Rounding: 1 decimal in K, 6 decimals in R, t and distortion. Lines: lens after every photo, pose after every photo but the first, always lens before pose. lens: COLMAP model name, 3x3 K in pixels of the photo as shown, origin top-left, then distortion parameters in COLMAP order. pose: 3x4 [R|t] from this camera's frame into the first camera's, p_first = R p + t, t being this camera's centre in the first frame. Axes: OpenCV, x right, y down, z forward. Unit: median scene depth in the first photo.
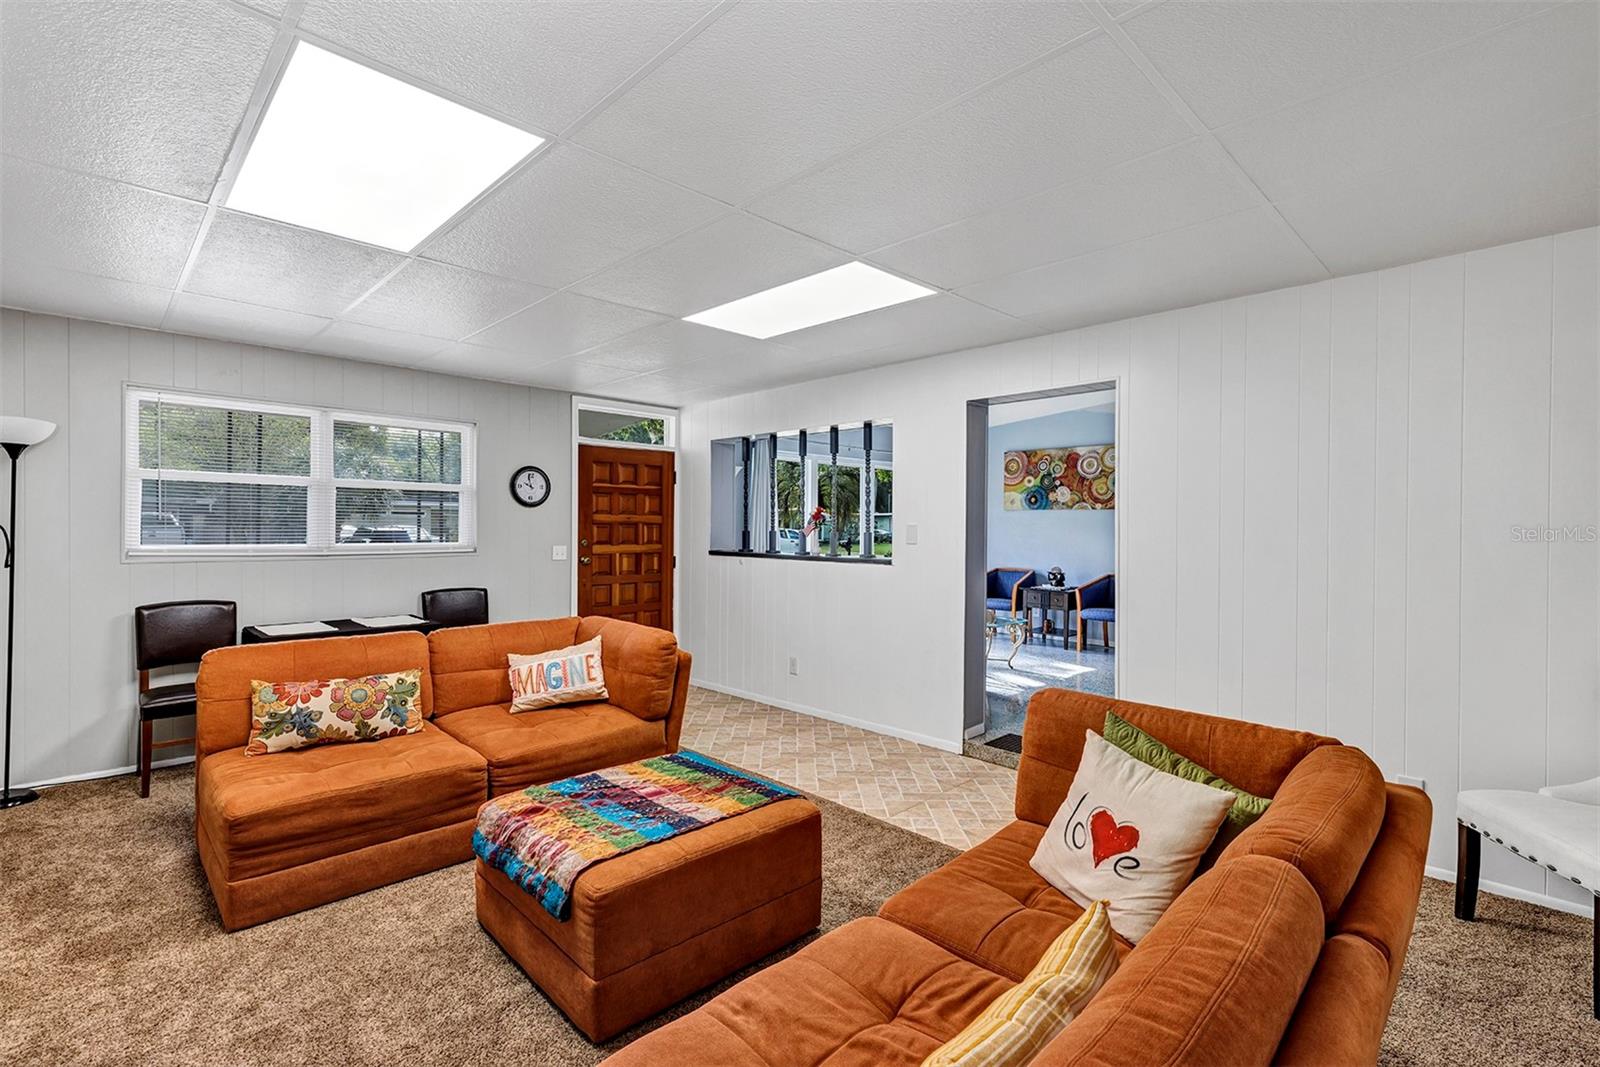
lens RADIAL K [[723.5, 0, 794.1], [0, 723.5, 533.1], [0, 0, 1]] dist [0.011318, 0.000156]
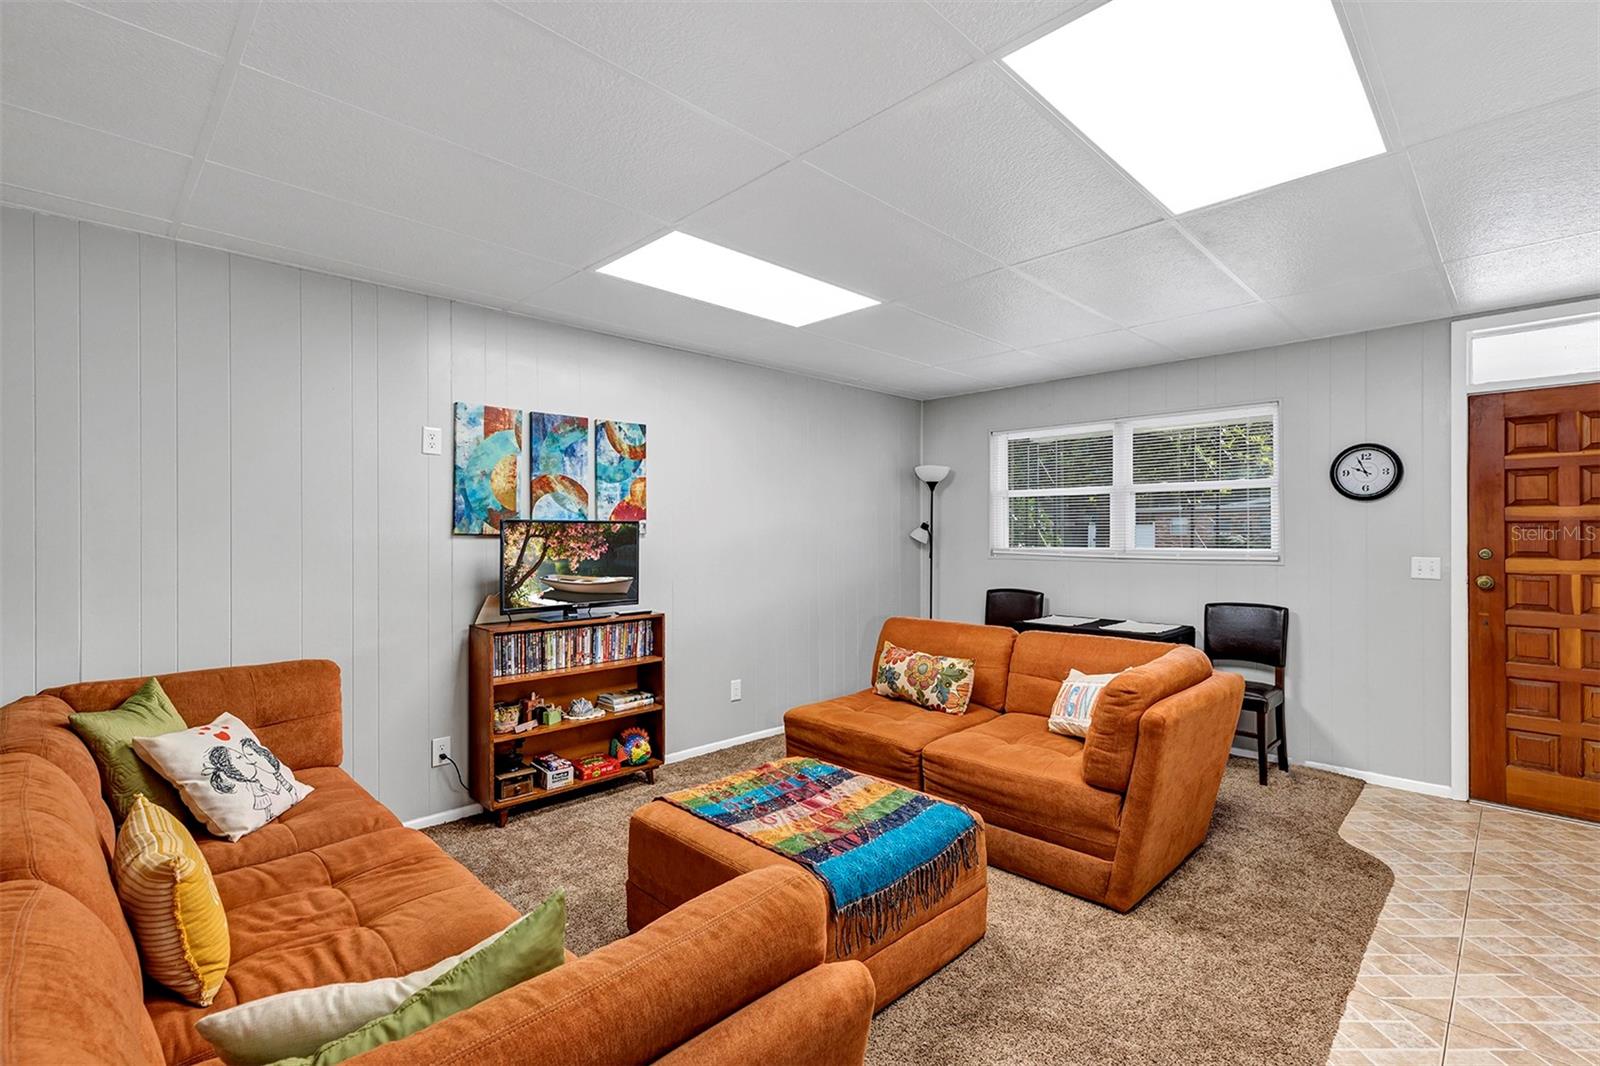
lens RADIAL K [[734.0, 0, 800.0], [0, 734.0, 533.0], [0, 0, 1]] dist [0.000972, 0.000089]
pose [[0.010825, -0.010805, -0.999883, 0.613821], [-0.007298, 0.999914, -0.010884, 0.012489], [0.999915, 0.007415, 0.010746, 0.771471]]
